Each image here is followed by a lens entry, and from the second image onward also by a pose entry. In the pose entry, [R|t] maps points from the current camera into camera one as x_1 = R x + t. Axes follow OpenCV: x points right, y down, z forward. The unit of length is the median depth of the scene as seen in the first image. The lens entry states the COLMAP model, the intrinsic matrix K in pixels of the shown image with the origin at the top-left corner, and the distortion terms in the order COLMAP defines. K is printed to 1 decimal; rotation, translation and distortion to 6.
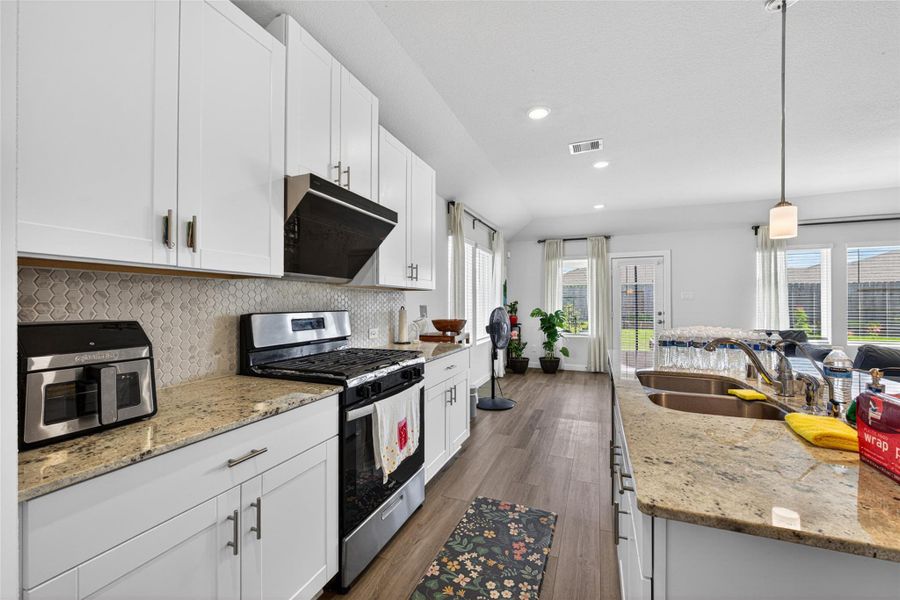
lens RADIAL K [[364.8, 0, 449.9], [0, 364.8, 297.5], [0, 0, 1]] dist [-0.000837, 0.000105]
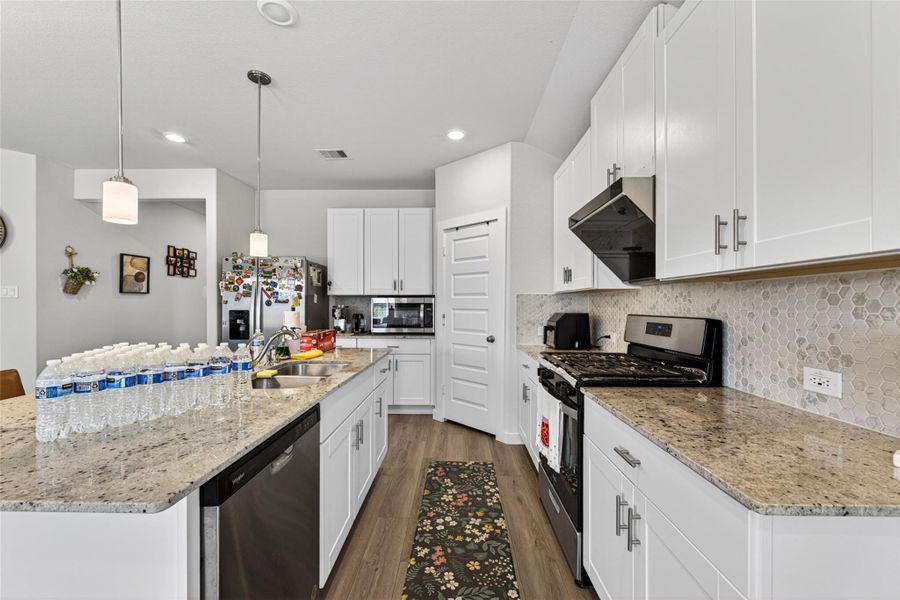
lens RADIAL K [[364.8, 0, 449.9], [0, 364.8, 297.5], [0, 0, 1]] dist [-0.000837, 0.000105]
pose [[-0.934589, -0.010063, -0.355588, 0.175377], [0.003268, 0.999315, -0.036868, 0.009119], [0.355715, -0.035618, -0.933916, 0.661585]]
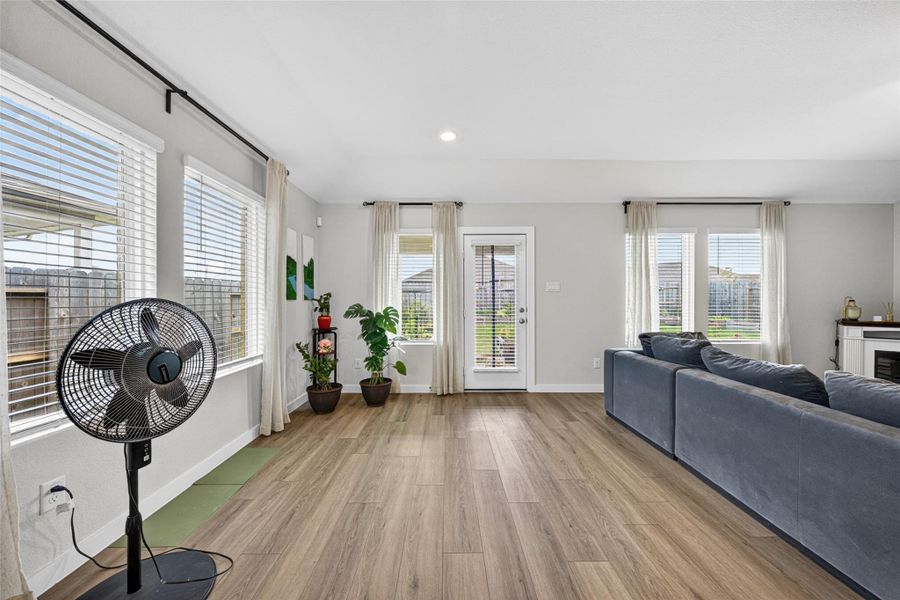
lens RADIAL K [[307.8, 0, 446.7], [0, 307.8, 300.5], [0, 0, 1]] dist [-0.000570, -0.000001]
pose [[0.927788, -0.000447, 0.373108, 0.223684], [-0.005773, 0.999862, 0.015552, 0.017453], [-0.373064, -0.016583, 0.927657, 0.542160]]
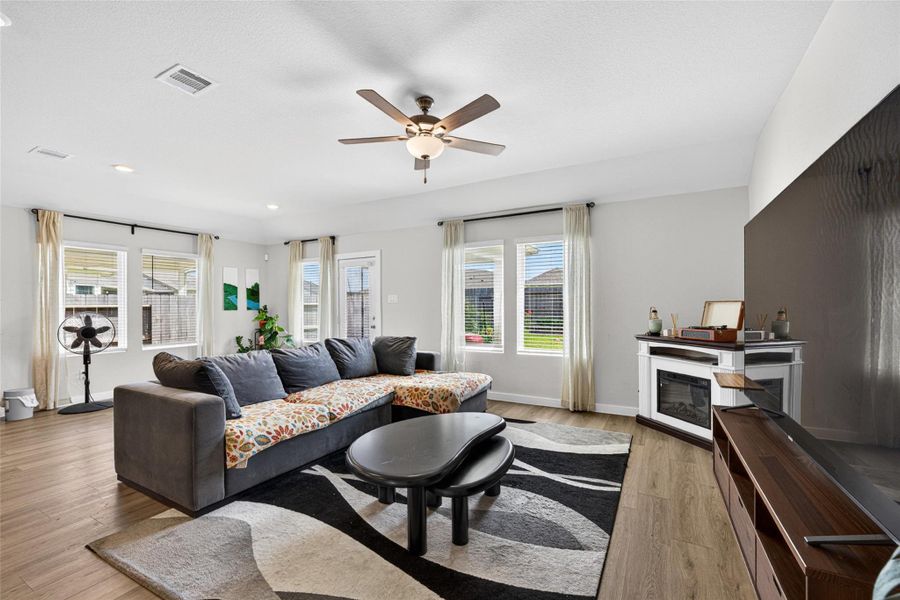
lens RADIAL K [[386.1, 0, 454.5], [0, 386.1, 304.0], [0, 0, 1]] dist [-0.001722, 0.000186]
pose [[0.992621, -0.005358, -0.121141, 1.051029], [0.006817, 0.999909, 0.011631, -0.002456], [0.121068, -0.012371, 0.992567, 0.048431]]
